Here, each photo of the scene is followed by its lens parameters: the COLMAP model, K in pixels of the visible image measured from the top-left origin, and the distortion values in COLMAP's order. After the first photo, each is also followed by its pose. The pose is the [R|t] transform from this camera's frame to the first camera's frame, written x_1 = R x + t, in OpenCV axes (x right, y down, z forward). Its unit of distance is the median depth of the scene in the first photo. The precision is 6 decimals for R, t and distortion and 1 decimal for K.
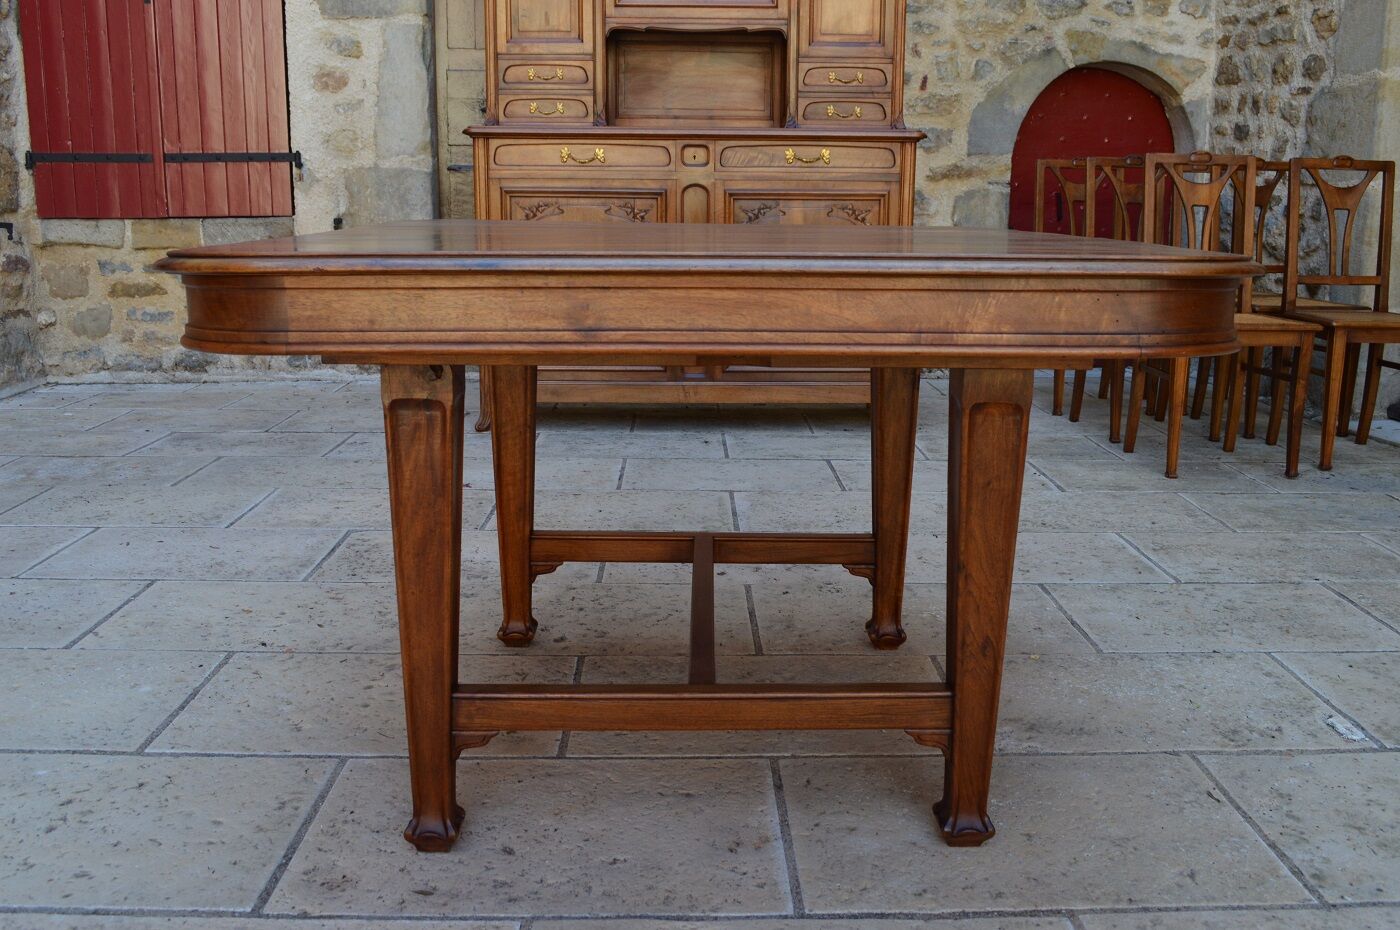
lens RADIAL K [[1270.1, 0, 712.8], [0, 1270.1, 466.1], [0, 0, 1]] dist [-0.078333, 0.017325]
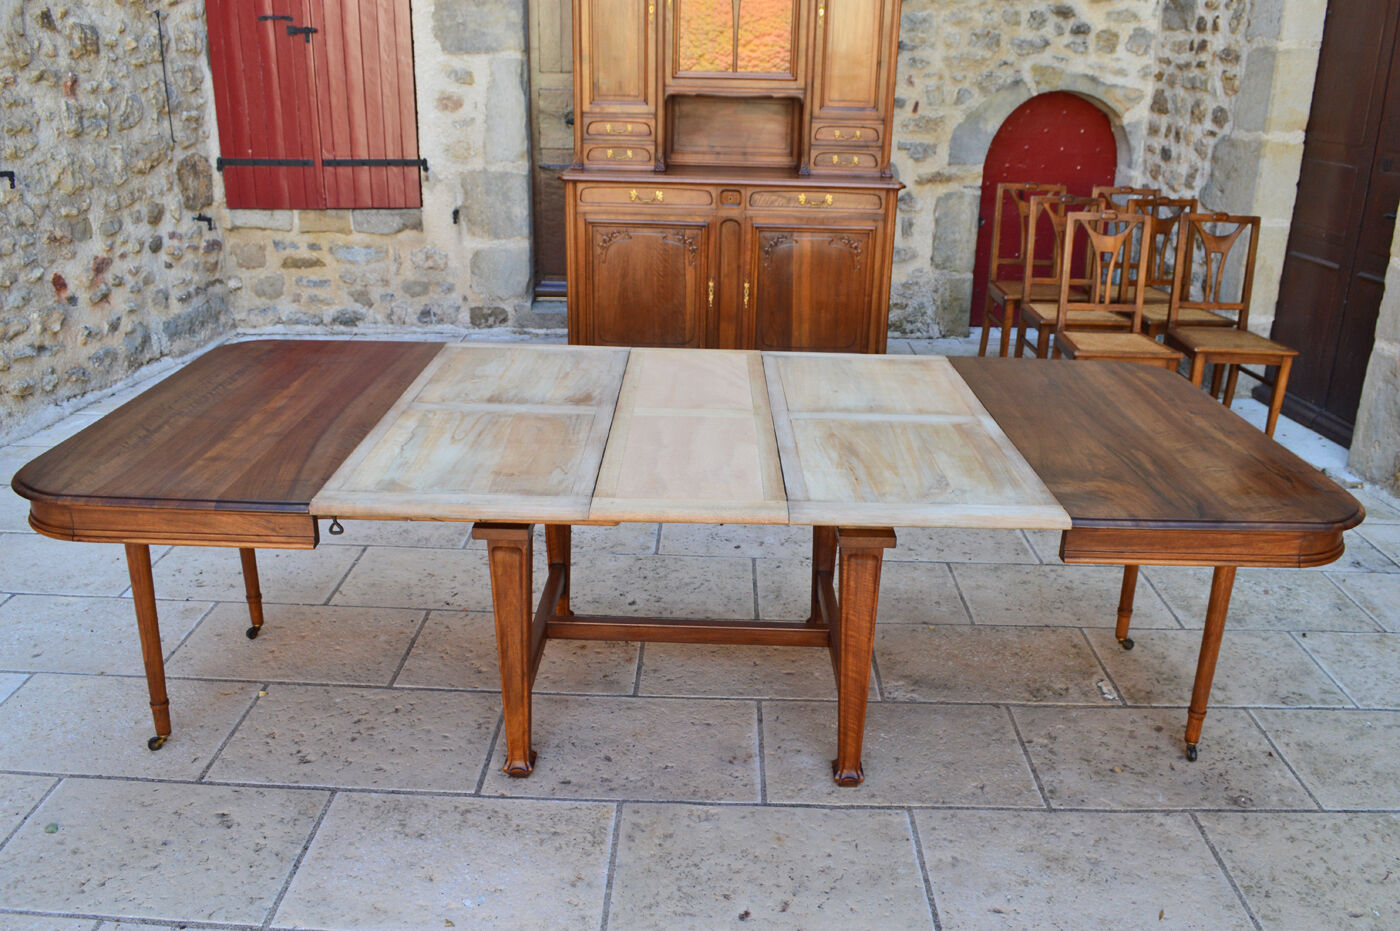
lens RADIAL K [[1119.4, 0, 714.2], [0, 1119.4, 467.6], [0, 0, 1]] dist [-0.087805, 0.015547]
pose [[0.999223, 0.026870, -0.028832, 0.017753], [-0.022486, 0.989488, 0.142854, -0.235049], [0.032367, -0.142094, 0.989324, -0.359416]]
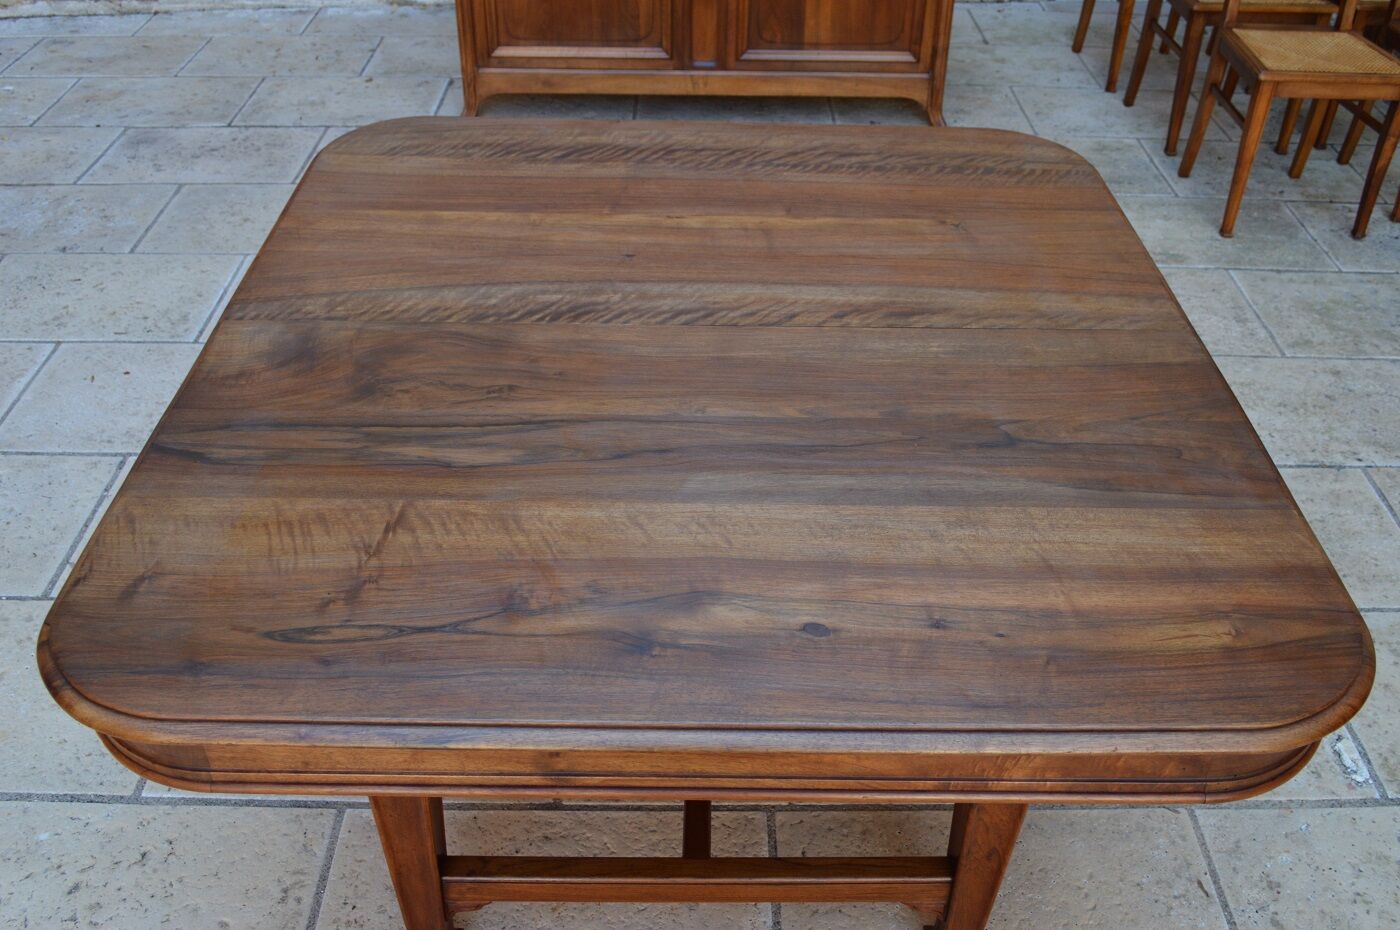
lens RADIAL K [[1267.6, 0, 712.1], [0, 1267.6, 464.2], [0, 0, 1]] dist [-0.080332, 0.021398]
pose [[0.999825, 0.017439, -0.006750, 0.003061], [-0.012966, 0.906601, 0.421790, -0.346207], [0.013476, -0.421629, 0.906668, 0.169328]]
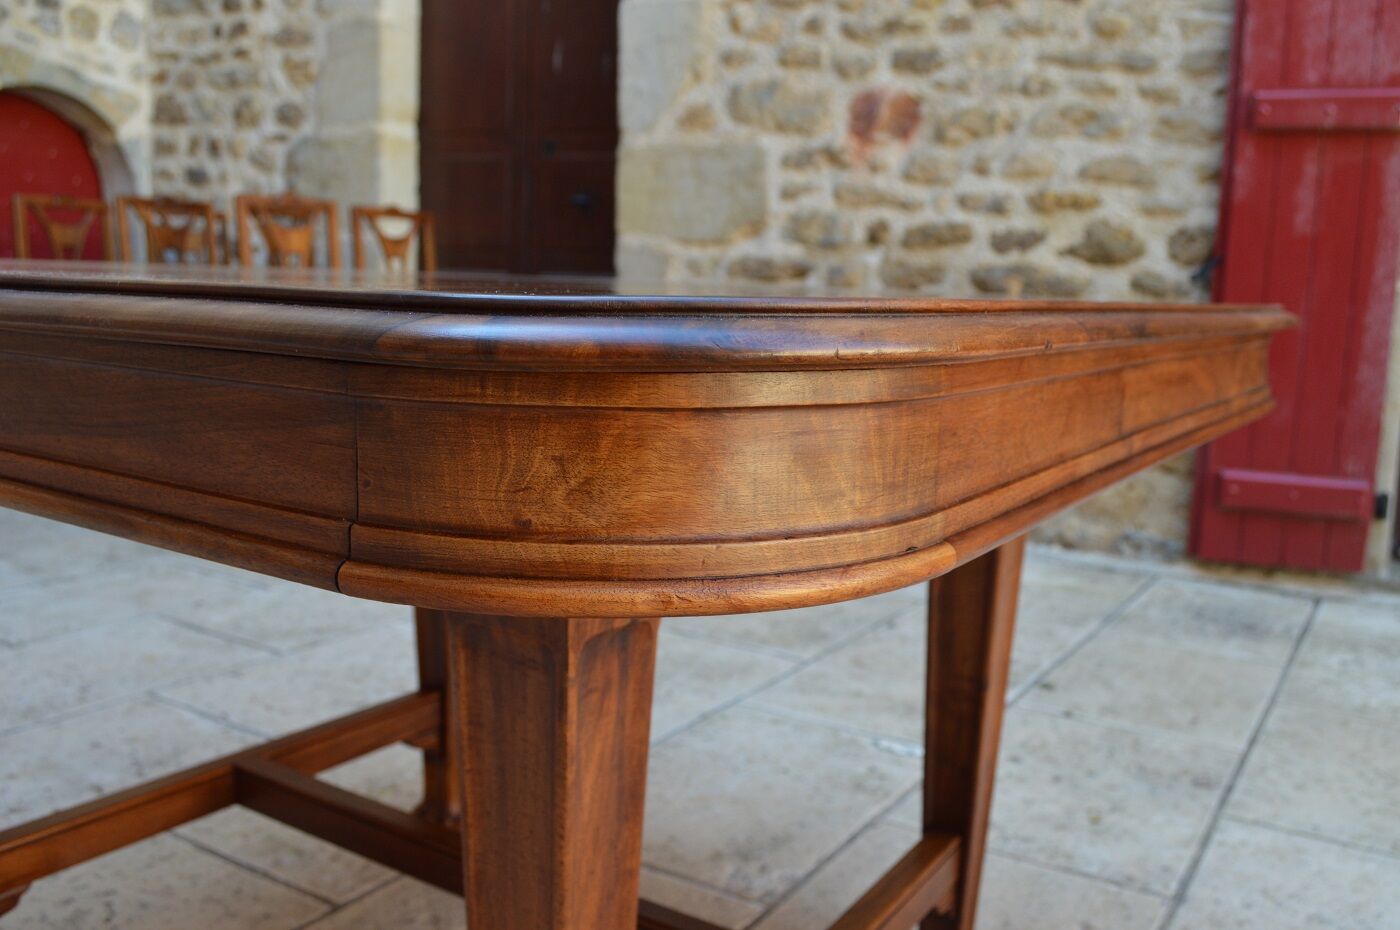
lens RADIAL K [[1243.7, 0, 713.0], [0, 1243.7, 464.3], [0, 0, 1]] dist [-0.079893, 0.018630]
pose [[0.540439, -0.111181, 0.834005, -0.358552], [0.144371, 0.988784, 0.038262, -0.075951], [-0.828905, 0.099728, 0.550428, 0.446870]]
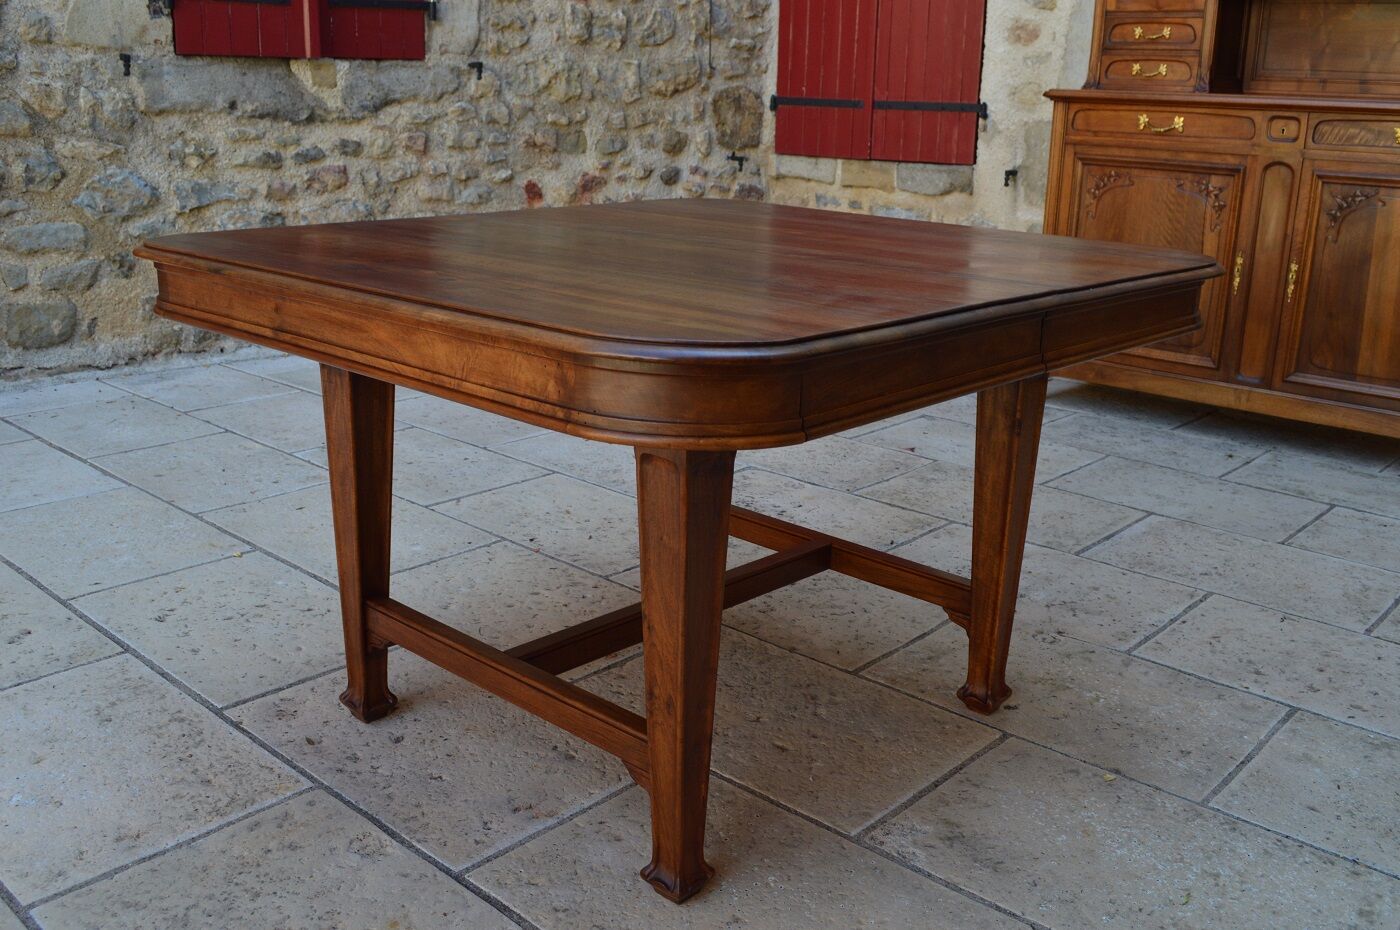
lens RADIAL K [[1267.6, 0, 712.1], [0, 1267.6, 464.2], [0, 0, 1]] dist [-0.080332, 0.021398]
pose [[0.724651, 0.202503, -0.658691, 0.549299], [-0.165184, 0.979026, 0.119260, -0.102739], [0.669026, 0.022383, 0.742902, 0.200116]]
